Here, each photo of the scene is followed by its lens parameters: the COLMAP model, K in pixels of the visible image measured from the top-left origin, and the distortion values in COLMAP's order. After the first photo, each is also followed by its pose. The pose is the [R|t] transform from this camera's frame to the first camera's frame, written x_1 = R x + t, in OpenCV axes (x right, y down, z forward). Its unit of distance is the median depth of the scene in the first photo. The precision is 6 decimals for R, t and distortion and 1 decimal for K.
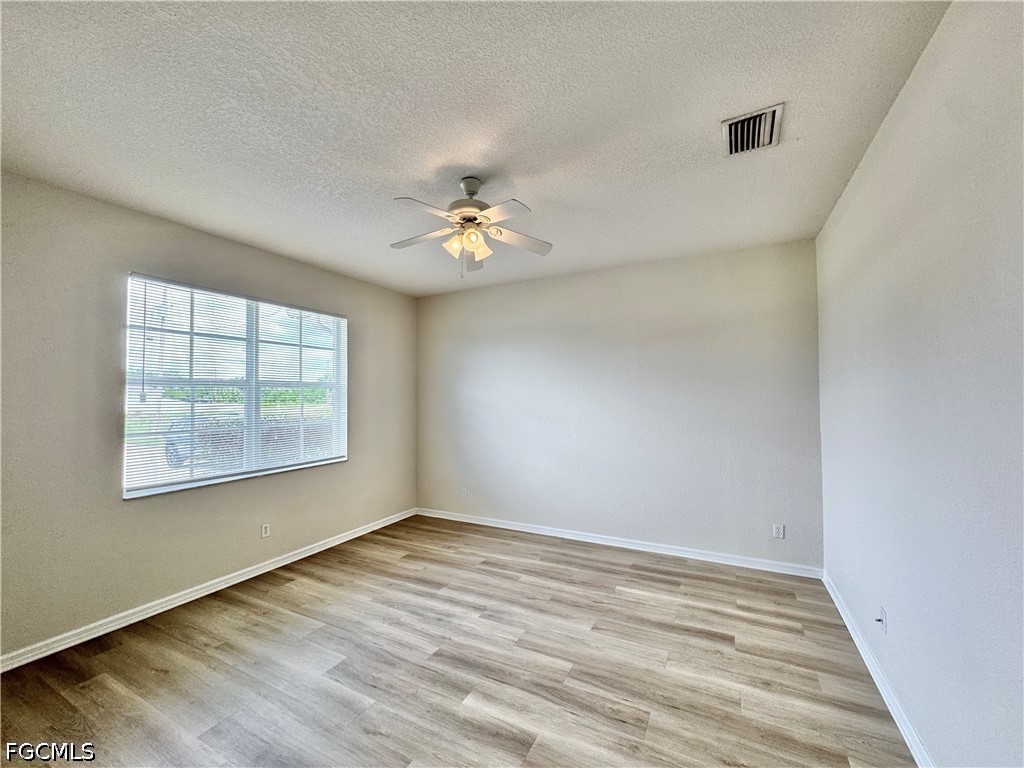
lens RADIAL K [[409.4, 0, 513.9], [0, 409.4, 384.8], [0, 0, 1]] dist [-0.004444, 0.000560]
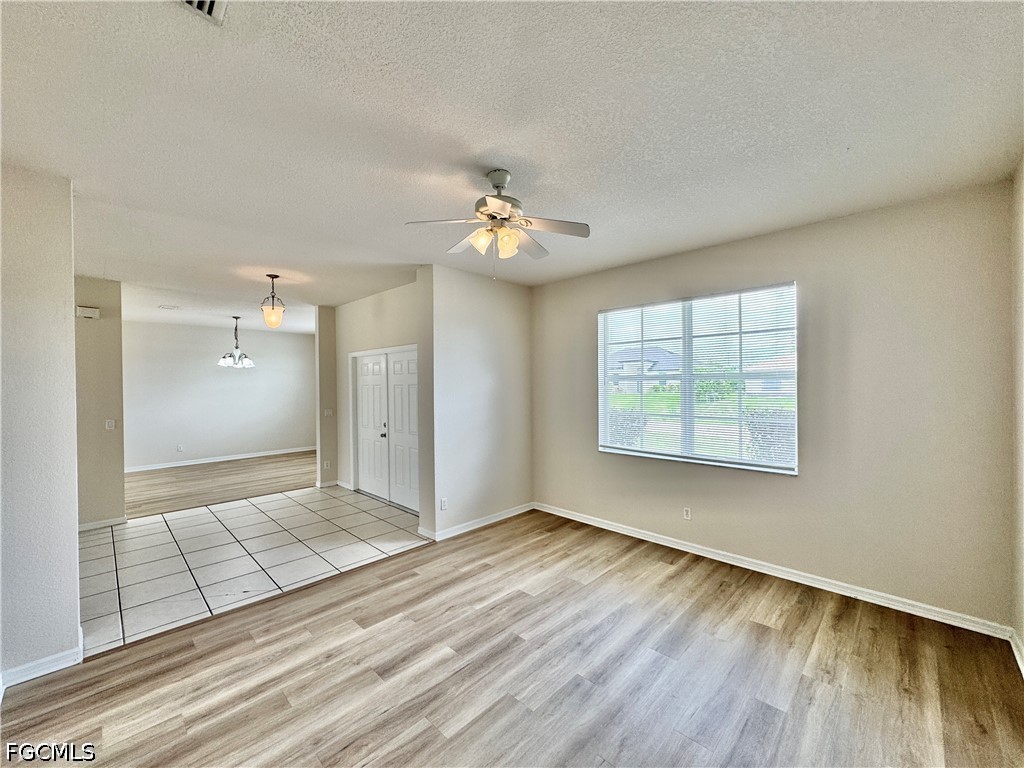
lens RADIAL K [[409.4, 0, 511.6], [0, 409.4, 386.5], [0, 0, 1]] dist [-0.004444, 0.000560]
pose [[-0.292781, 0.019807, -0.955974, 0.738180], [0.039072, 0.999198, 0.008736, -0.007898], [0.955381, -0.034794, -0.293320, 1.182106]]
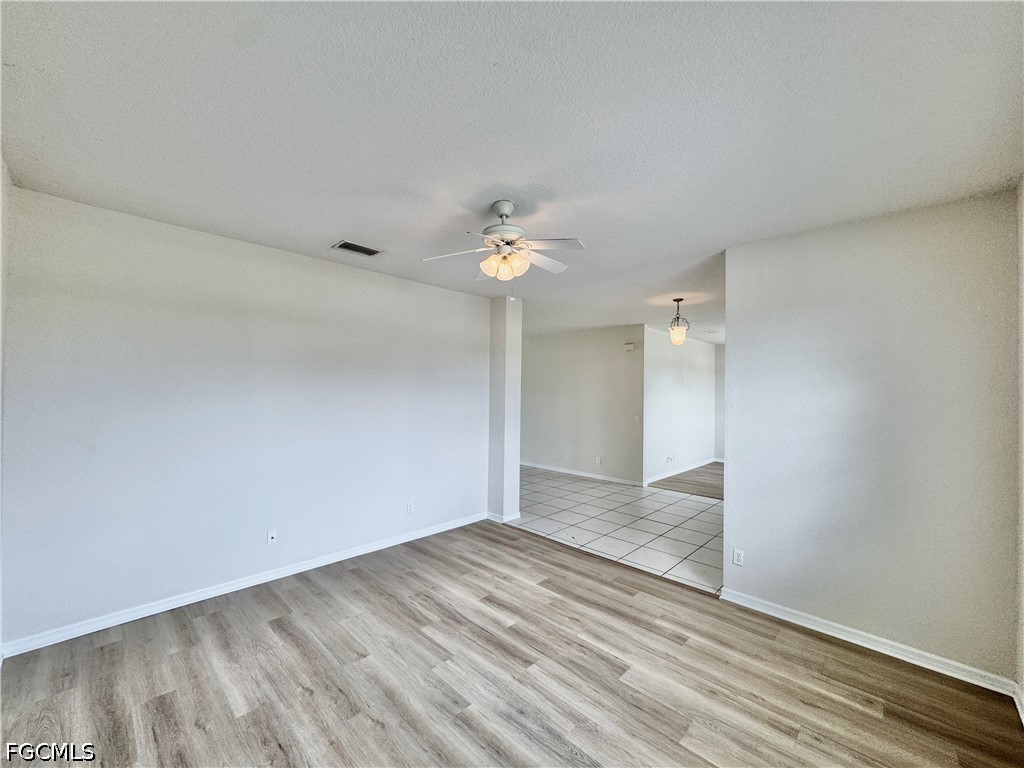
lens RADIAL K [[409.4, 0, 509.9], [0, 409.4, 383.3], [0, 0, 1]] dist [-0.004444, 0.000560]
pose [[-0.957875, -0.003903, 0.287158, -0.386751], [-0.017764, 0.998798, -0.045680, 0.007868], [-0.286635, -0.048857, -0.956793, 1.811076]]
